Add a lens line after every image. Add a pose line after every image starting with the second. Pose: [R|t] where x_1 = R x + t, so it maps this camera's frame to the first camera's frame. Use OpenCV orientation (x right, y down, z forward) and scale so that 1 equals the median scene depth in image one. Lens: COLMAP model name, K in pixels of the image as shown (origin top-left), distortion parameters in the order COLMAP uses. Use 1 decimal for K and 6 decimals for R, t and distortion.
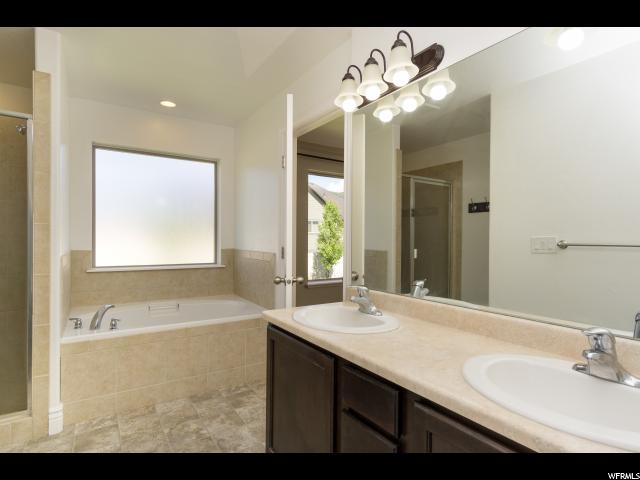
lens RADIAL K [[337.4, 0, 317.0], [0, 337.4, 240.2], [0, 0, 1]] dist [0.001999, -0.000069]
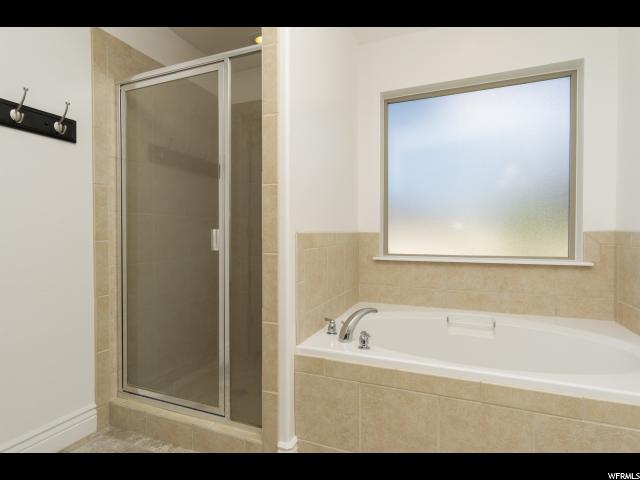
lens RADIAL K [[337.4, 0, 317.0], [0, 337.4, 240.2], [0, 0, 1]] dist [0.001999, -0.000069]
pose [[0.557919, 0.003022, -0.829890, -0.098043], [0.001911, 0.999986, 0.004926, 0.044527], [0.829893, -0.004334, 0.557906, 0.443729]]
